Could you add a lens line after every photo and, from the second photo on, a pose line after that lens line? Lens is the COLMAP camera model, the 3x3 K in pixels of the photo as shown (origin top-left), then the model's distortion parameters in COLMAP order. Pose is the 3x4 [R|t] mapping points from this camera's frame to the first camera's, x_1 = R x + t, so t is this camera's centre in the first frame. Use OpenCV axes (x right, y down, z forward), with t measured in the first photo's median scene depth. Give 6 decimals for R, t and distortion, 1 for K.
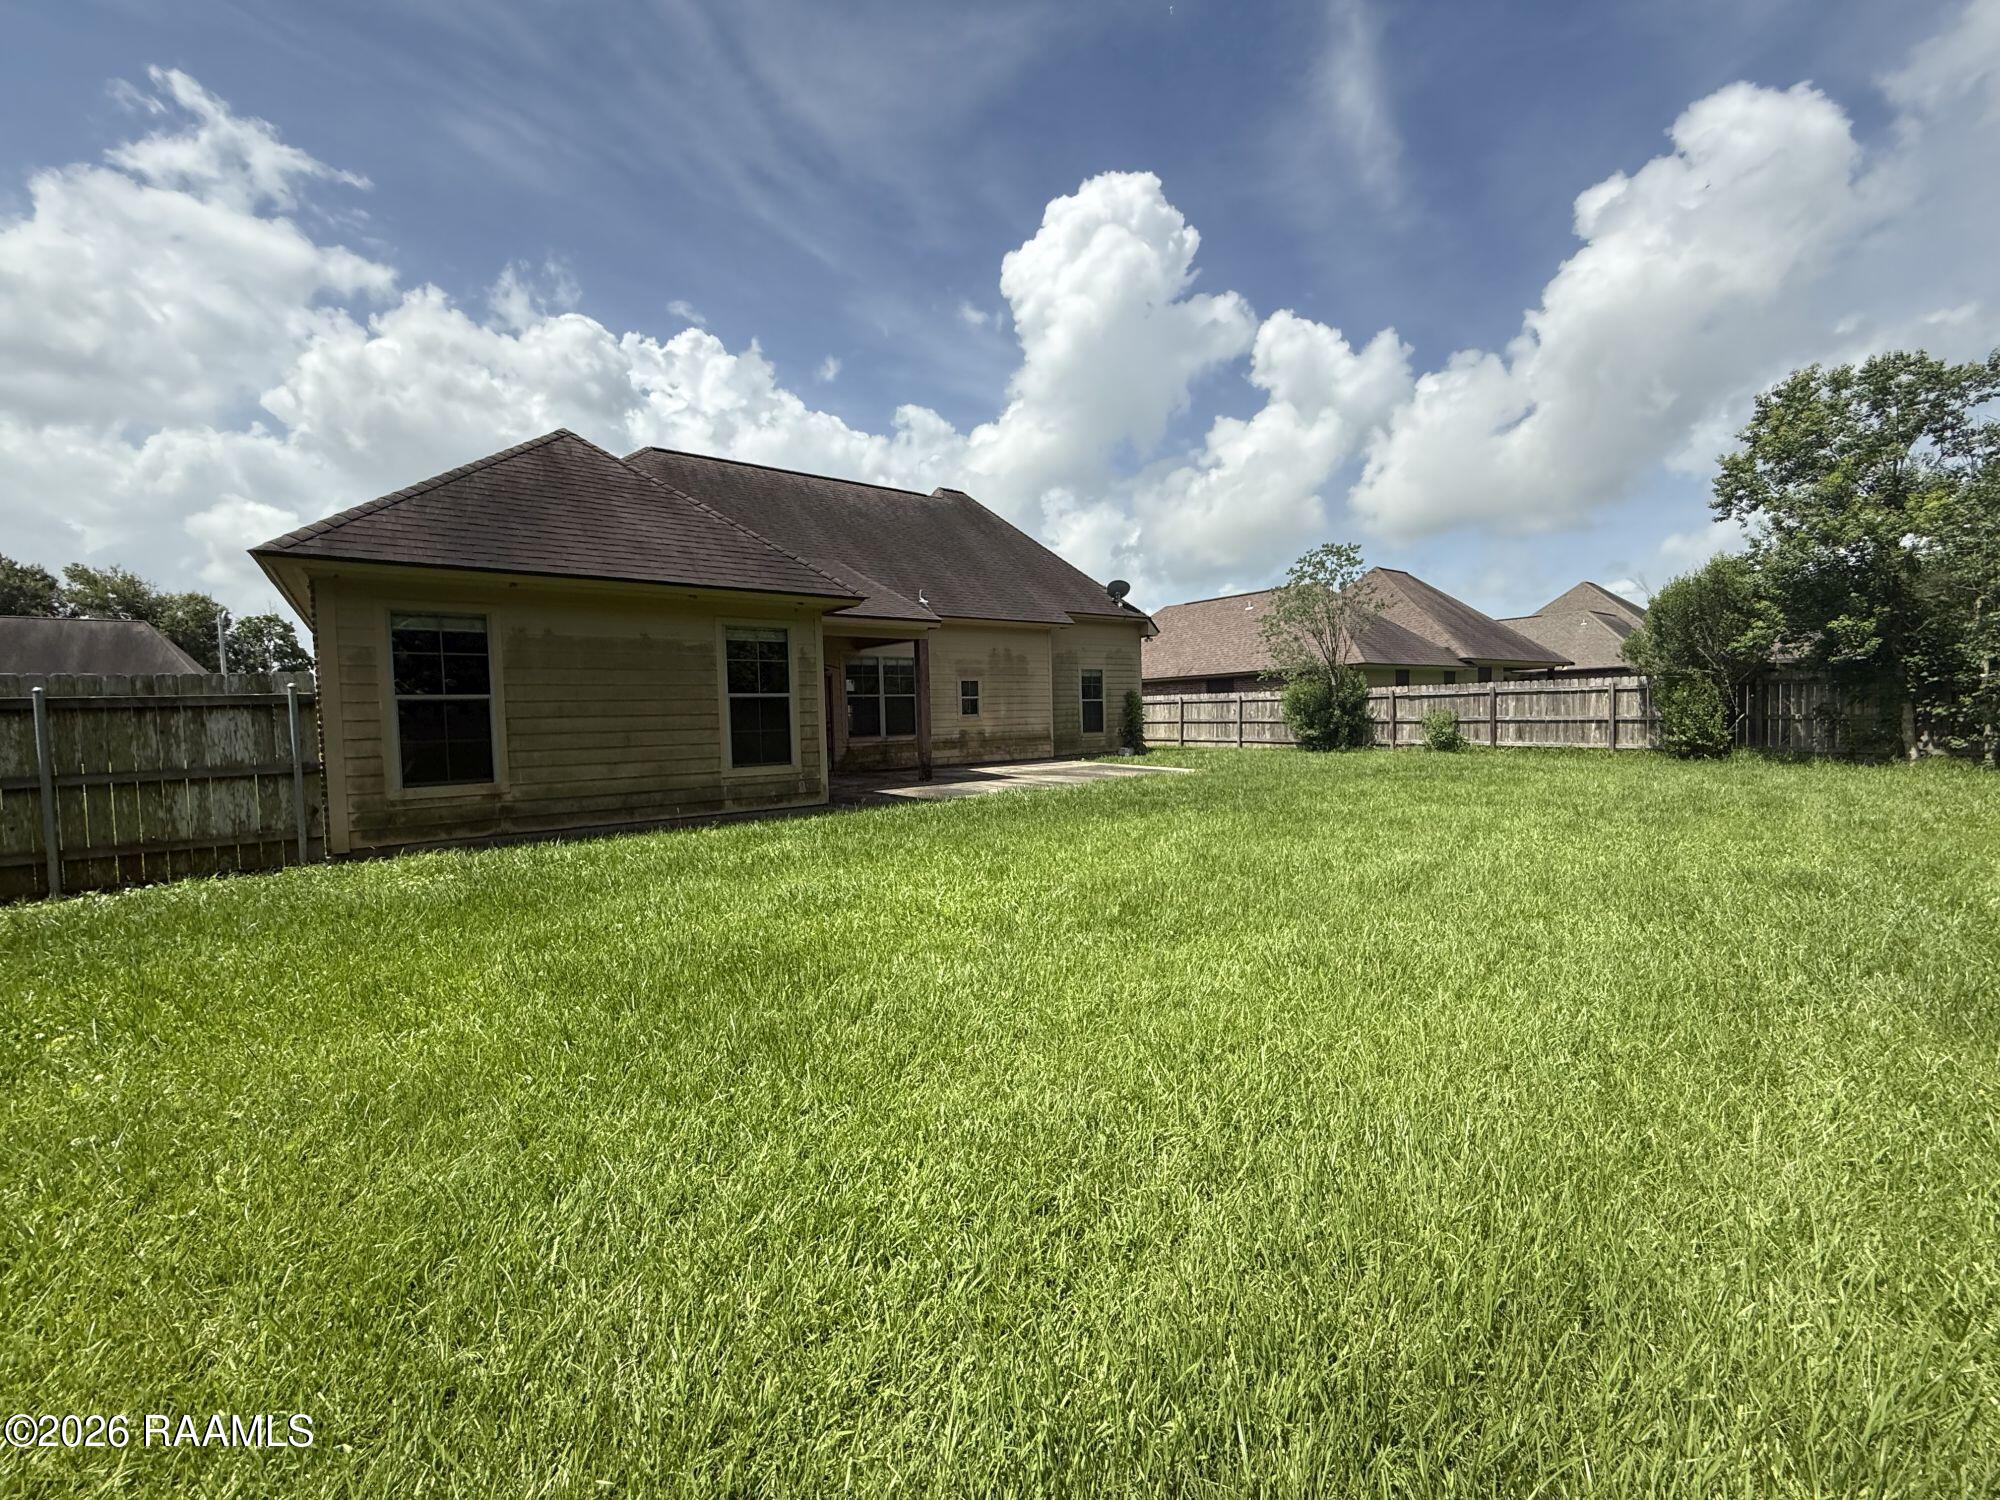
lens RADIAL K [[801.6, 0, 1000.0], [0, 801.6, 750.0], [0, 0, 1]] dist [0.012707, 0.000007]
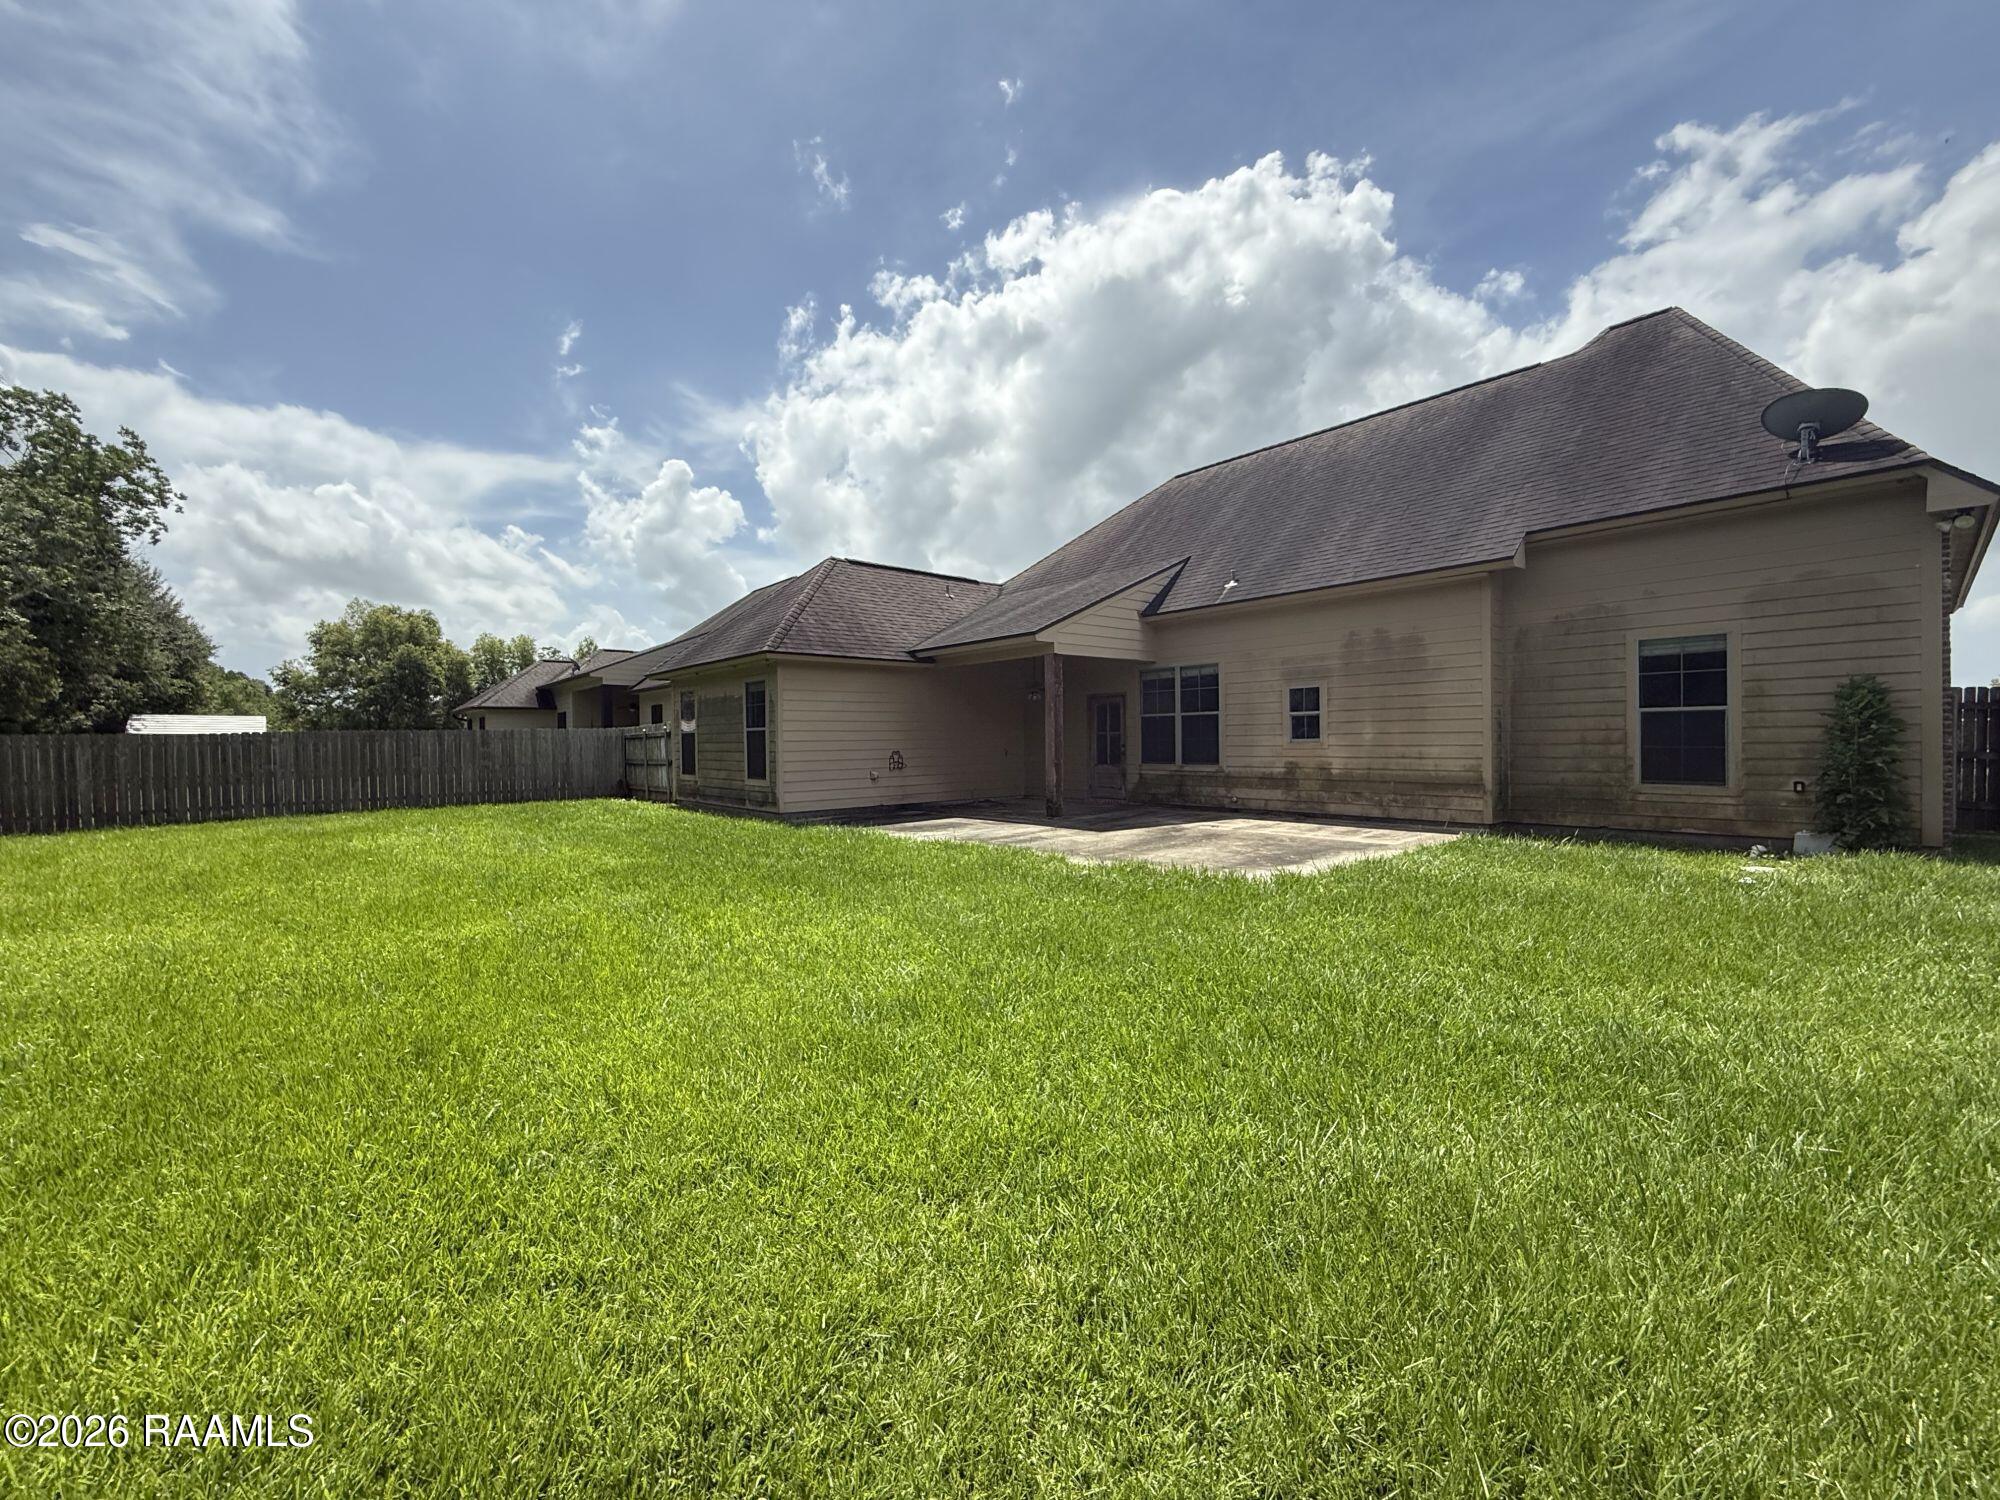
lens RADIAL K [[794.2, 0, 1000.0], [0, 794.2, 750.0], [0, 0, 1]] dist [-0.000622, -0.000083]
pose [[0.067670, 0.043125, -0.996775, 0.587570], [-0.028266, 0.998747, 0.041292, -0.054423], [0.997307, 0.025381, 0.068804, 0.695226]]
